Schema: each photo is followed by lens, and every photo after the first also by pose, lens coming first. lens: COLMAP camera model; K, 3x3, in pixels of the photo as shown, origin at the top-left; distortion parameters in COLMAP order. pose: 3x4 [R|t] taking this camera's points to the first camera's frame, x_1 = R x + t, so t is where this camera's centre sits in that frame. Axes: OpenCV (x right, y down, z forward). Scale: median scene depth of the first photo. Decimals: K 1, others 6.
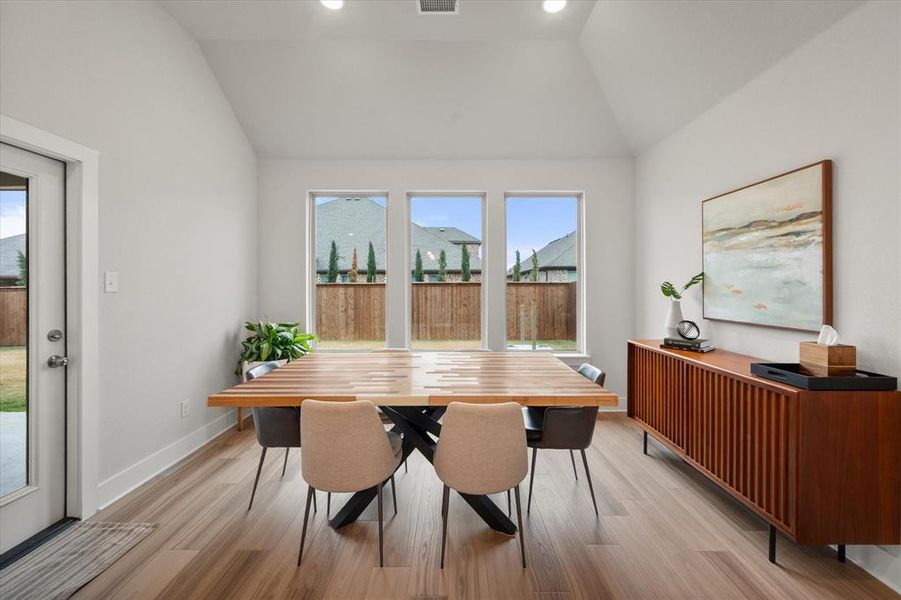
lens RADIAL K [[362.1, 0, 461.4], [0, 362.1, 289.2], [0, 0, 1]] dist [-0.000407, 0.000003]
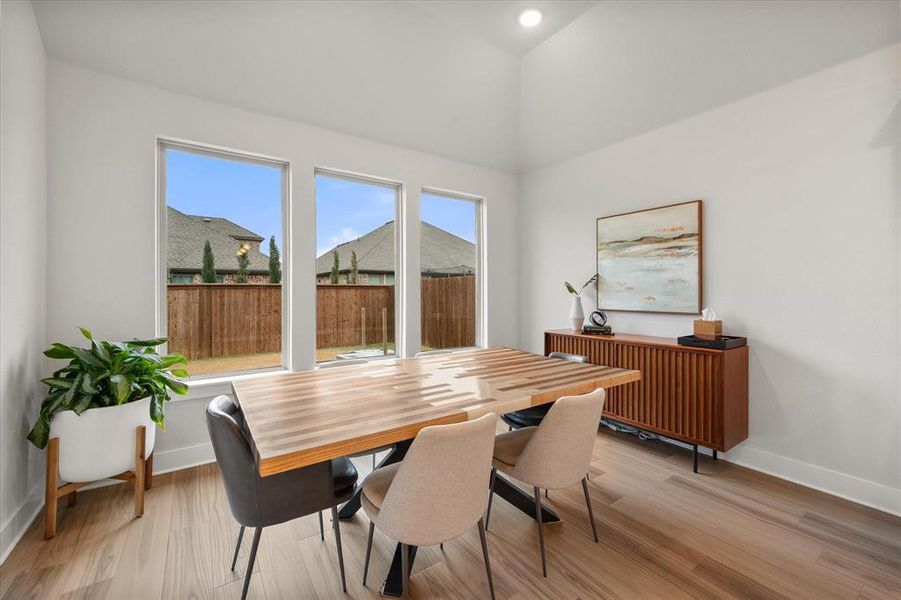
lens RADIAL K [[362.1, 0, 458.3], [0, 362.1, 294.4], [0, 0, 1]] dist [-0.000407, 0.000003]
pose [[0.825684, -0.006152, 0.564099, -0.485819], [0.006012, 0.999980, 0.002106, 0.021293], [-0.564100, 0.001653, 0.825705, 0.223440]]
